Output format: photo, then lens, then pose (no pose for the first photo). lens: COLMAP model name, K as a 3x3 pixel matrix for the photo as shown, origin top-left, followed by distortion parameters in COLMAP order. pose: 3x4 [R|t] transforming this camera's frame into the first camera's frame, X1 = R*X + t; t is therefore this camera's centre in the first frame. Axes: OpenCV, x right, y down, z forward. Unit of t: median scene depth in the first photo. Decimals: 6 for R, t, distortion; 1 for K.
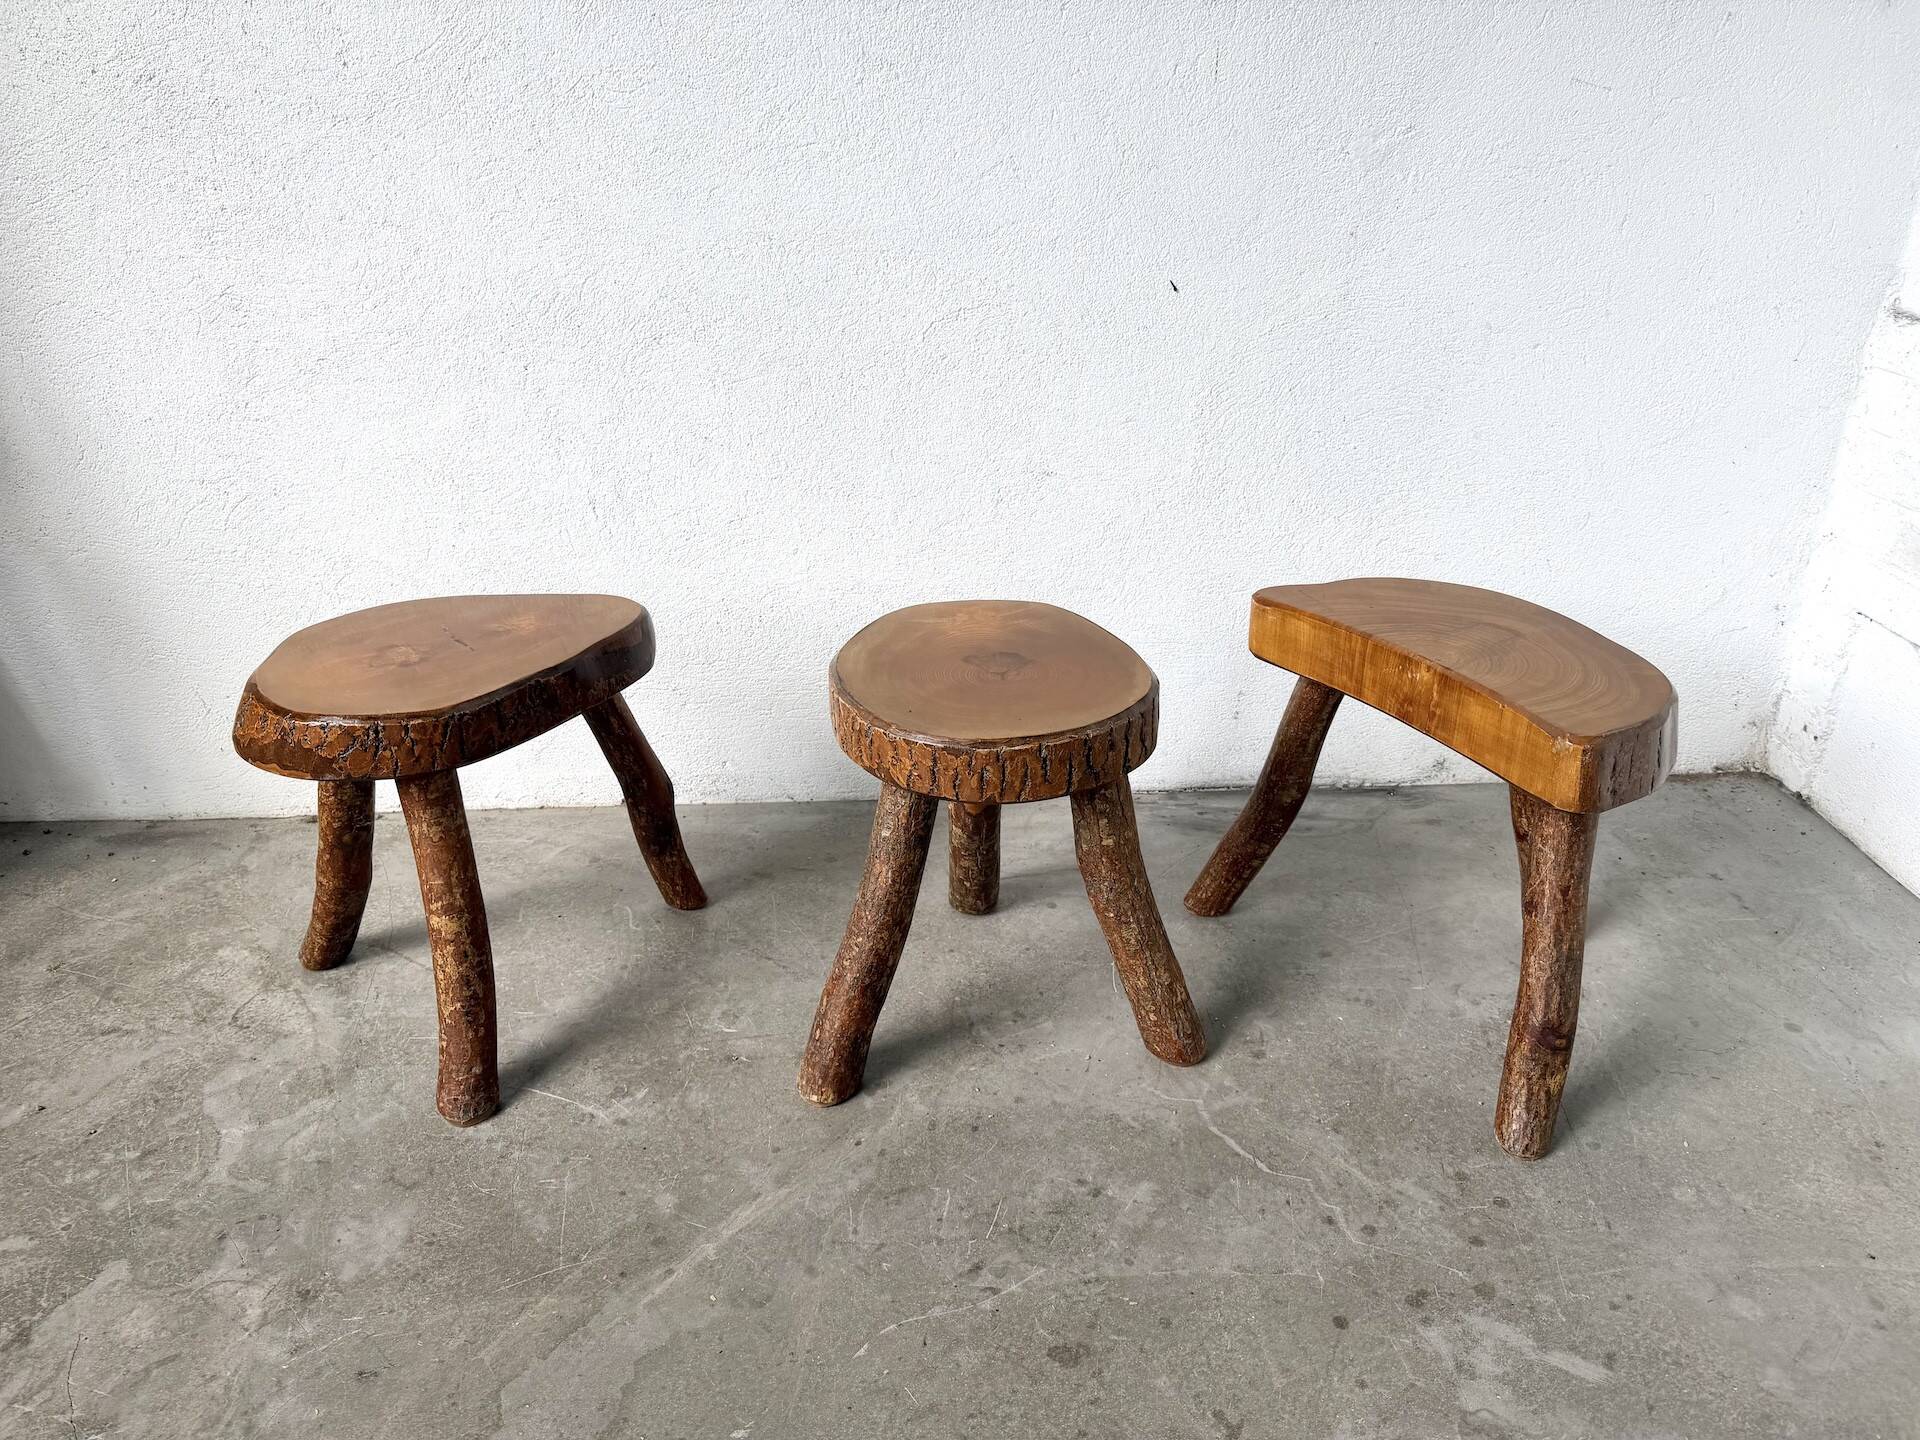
lens RADIAL K [[1357.9, 0, 964.4], [0, 1357.9, 728.5], [0, 0, 1]] dist [0.037317, -0.053796]
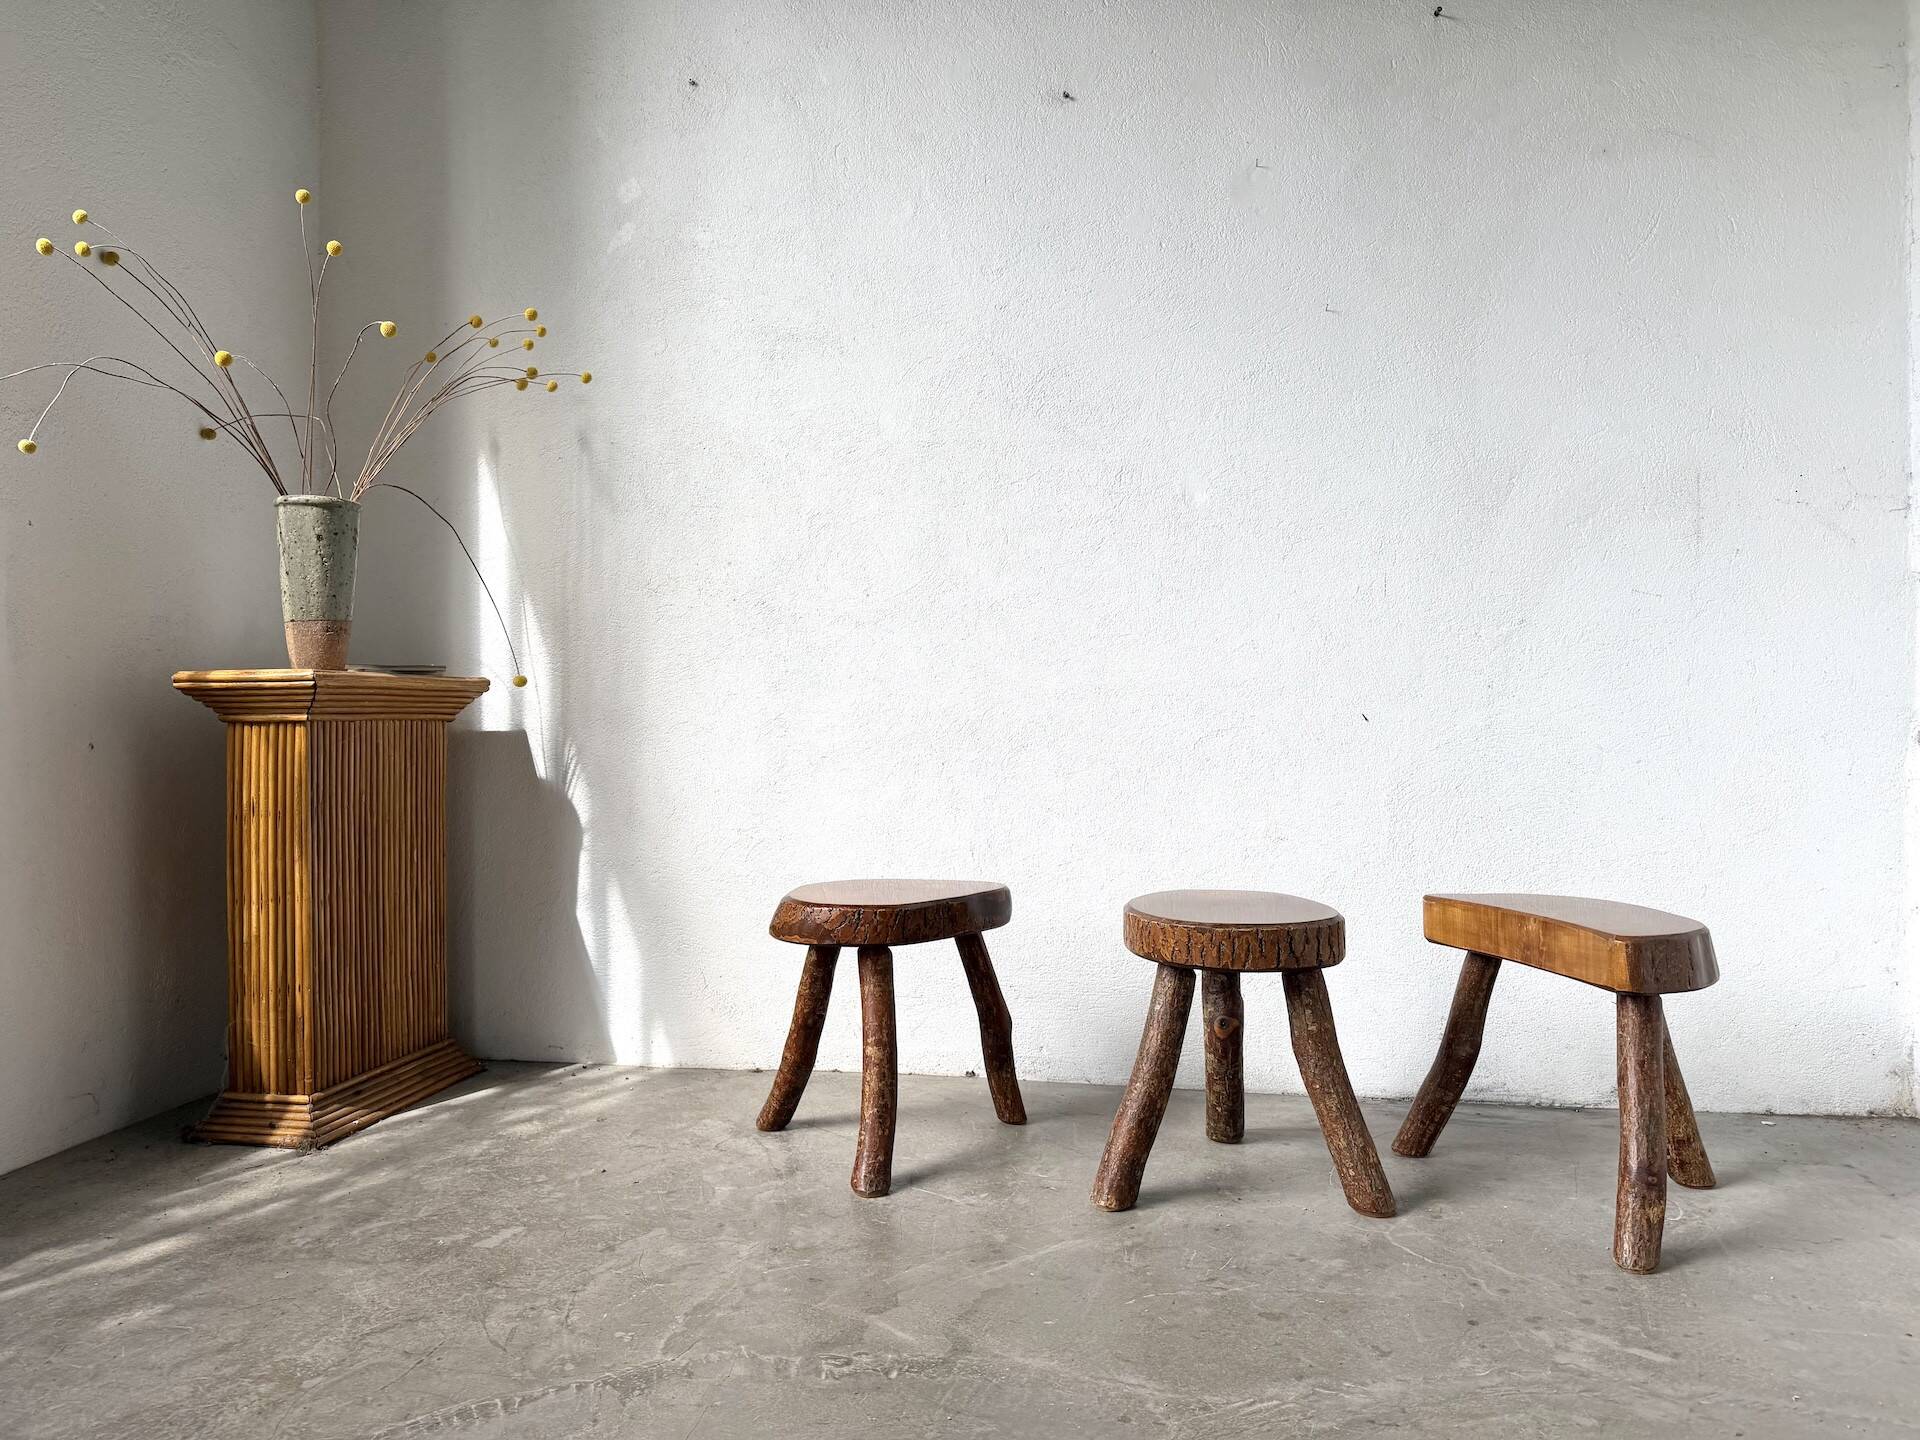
lens RADIAL K [[1357.9, 0, 954.3], [0, 1357.9, 707.4], [0, 0, 1]] dist [0.037317, -0.053796]
pose [[0.974731, 0.001097, -0.223378, 0.055936], [-0.098181, 0.900325, -0.423999, 0.420000], [0.200647, 0.435216, 0.877683, -0.505843]]
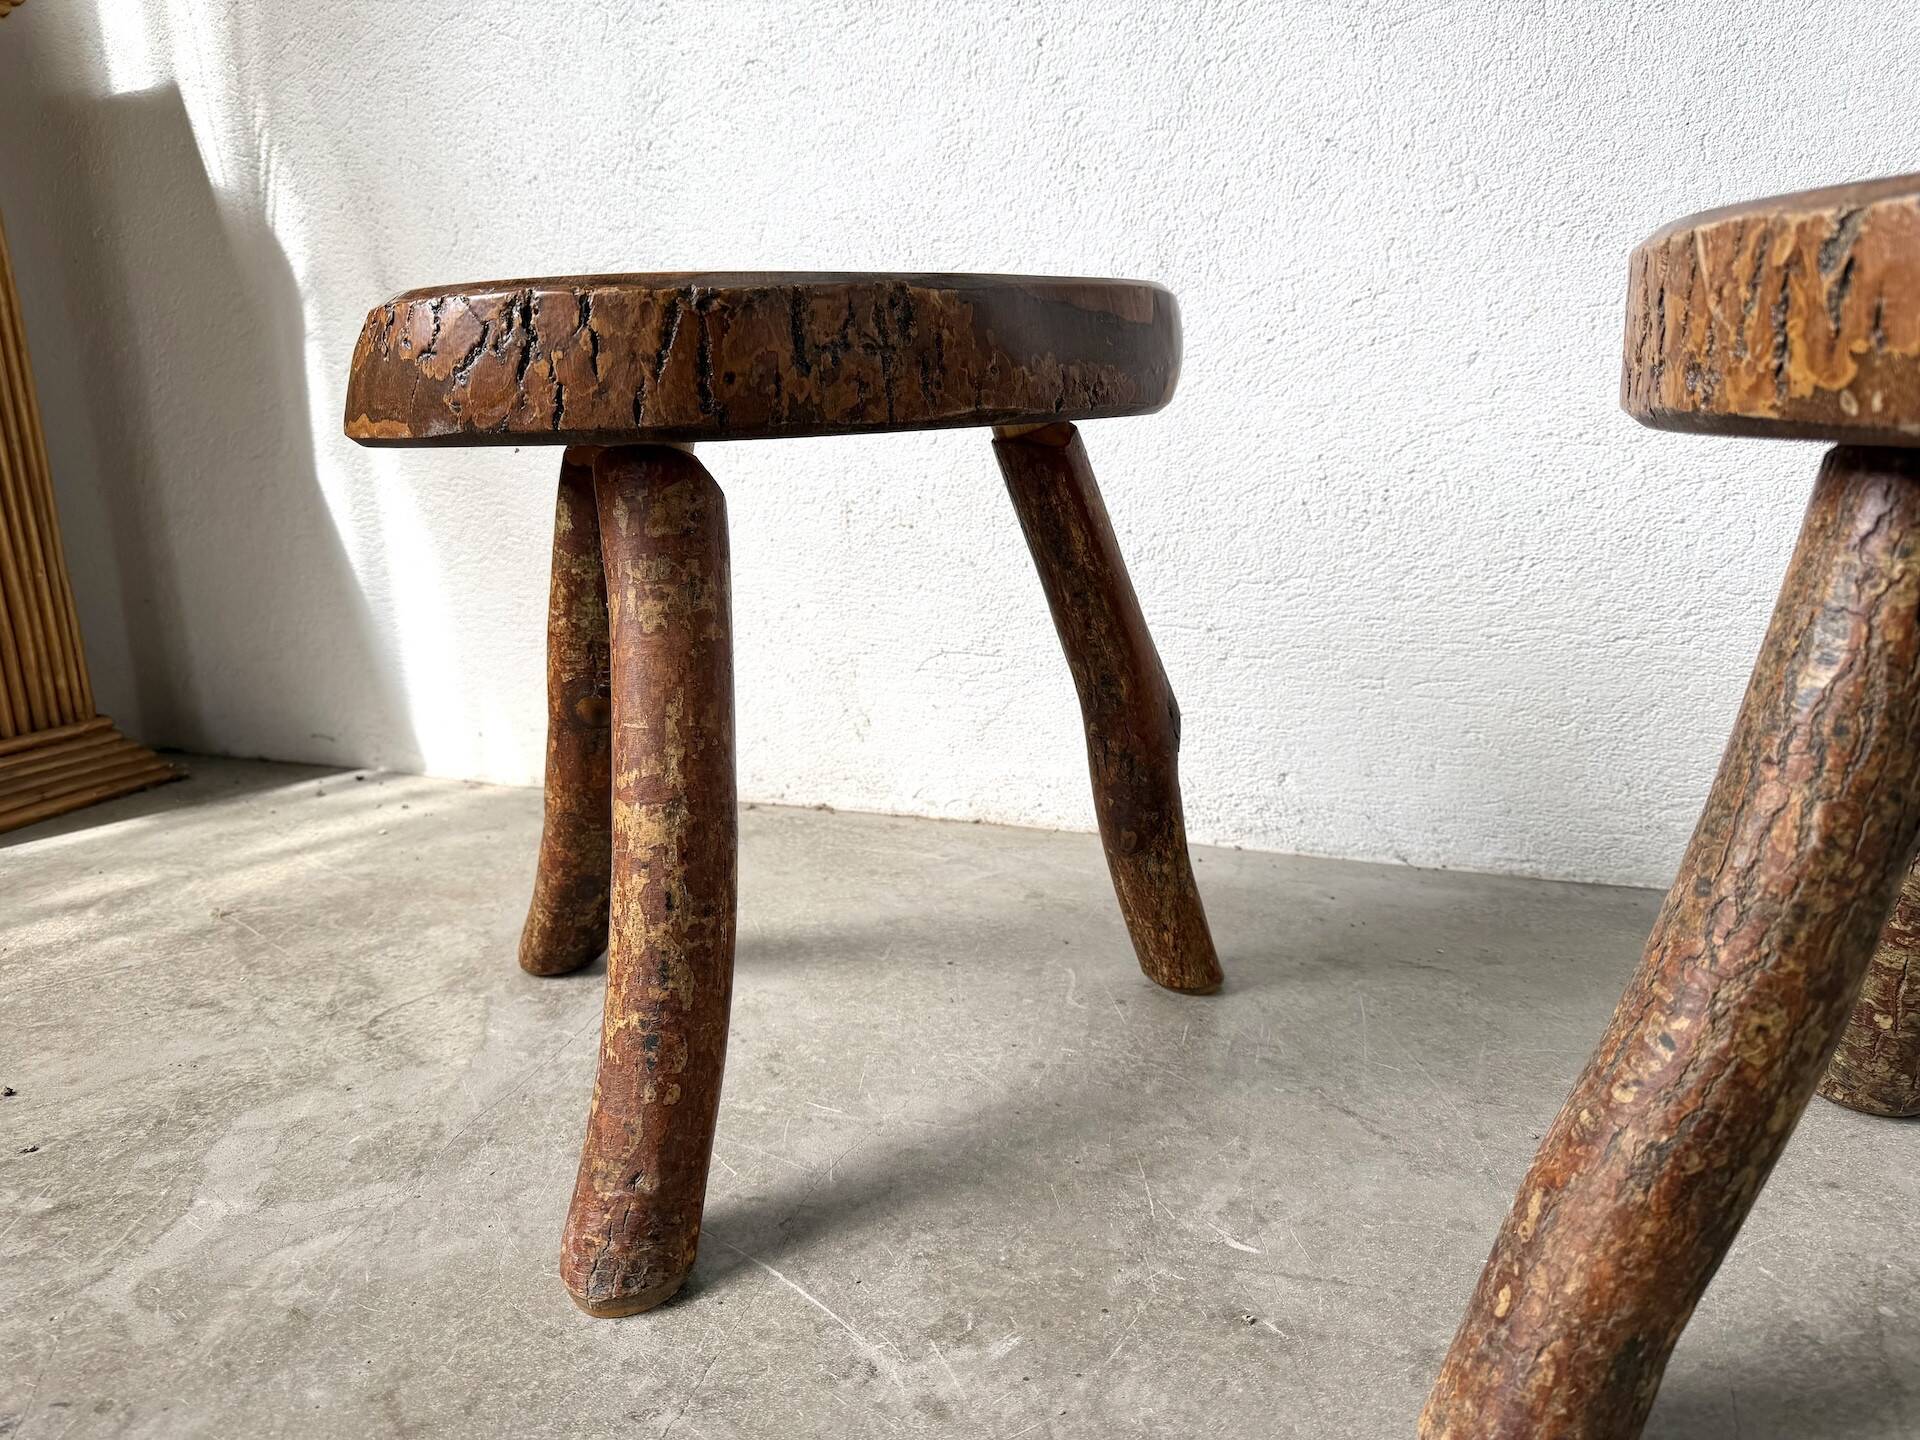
lens RADIAL K [[1368.8, 0, 949.7], [0, 1368.8, 733.7], [0, 0, 1]] dist [0.024037, -0.042876]
pose [[0.908810, 0.077516, -0.409946, -0.103690], [-0.152484, 0.976324, -0.153430, 0.160140], [0.388347, 0.201949, 0.899113, 0.608150]]
